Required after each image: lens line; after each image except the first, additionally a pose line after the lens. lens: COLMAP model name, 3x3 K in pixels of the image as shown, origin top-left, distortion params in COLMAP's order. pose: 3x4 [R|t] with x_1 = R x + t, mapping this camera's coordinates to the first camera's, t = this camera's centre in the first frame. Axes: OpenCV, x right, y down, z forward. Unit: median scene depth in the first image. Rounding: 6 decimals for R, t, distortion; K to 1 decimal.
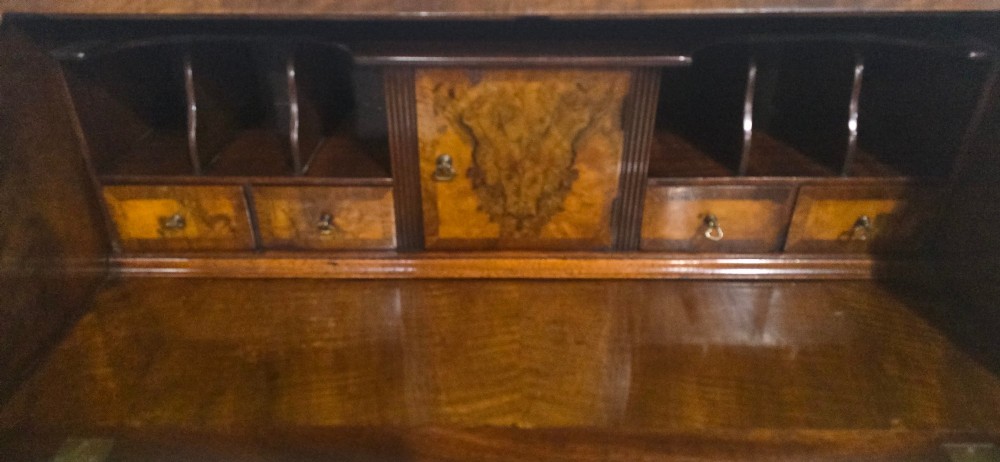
lens RADIAL K [[674.6, 0, 490.8], [0, 674.6, 226.1], [0, 0, 1]] dist [0.048745, -0.038887]
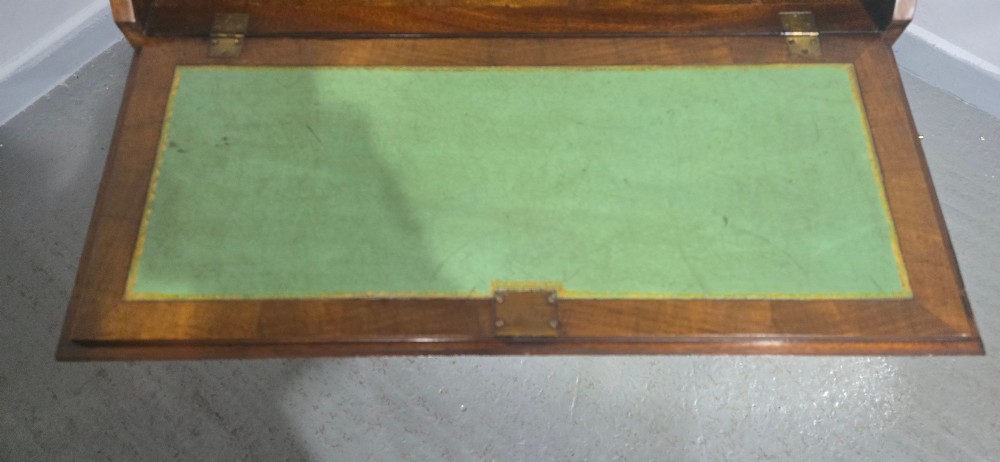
lens RADIAL K [[656.8, 0, 498.9], [0, 656.8, 229.1], [0, 0, 1]] dist [0.038210, -0.020451]
pose [[0.999728, -0.014267, 0.018463, -0.014738], [0.001701, 0.833735, 0.552162, -0.080805], [-0.023271, -0.551981, 0.833532, -0.393492]]
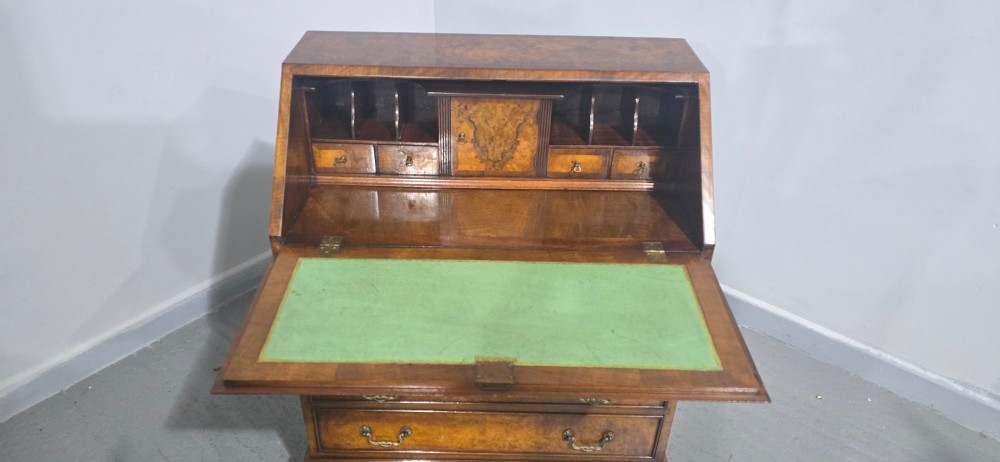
lens RADIAL K [[674.6, 0, 495.4], [0, 674.6, 232.1], [0, 0, 1]] dist [0.048745, -0.038887]
pose [[0.999579, 0.017051, 0.023468, -0.001878], [-0.017787, 0.999345, 0.031519, 0.157683], [-0.022916, -0.031924, 0.999228, -1.314311]]
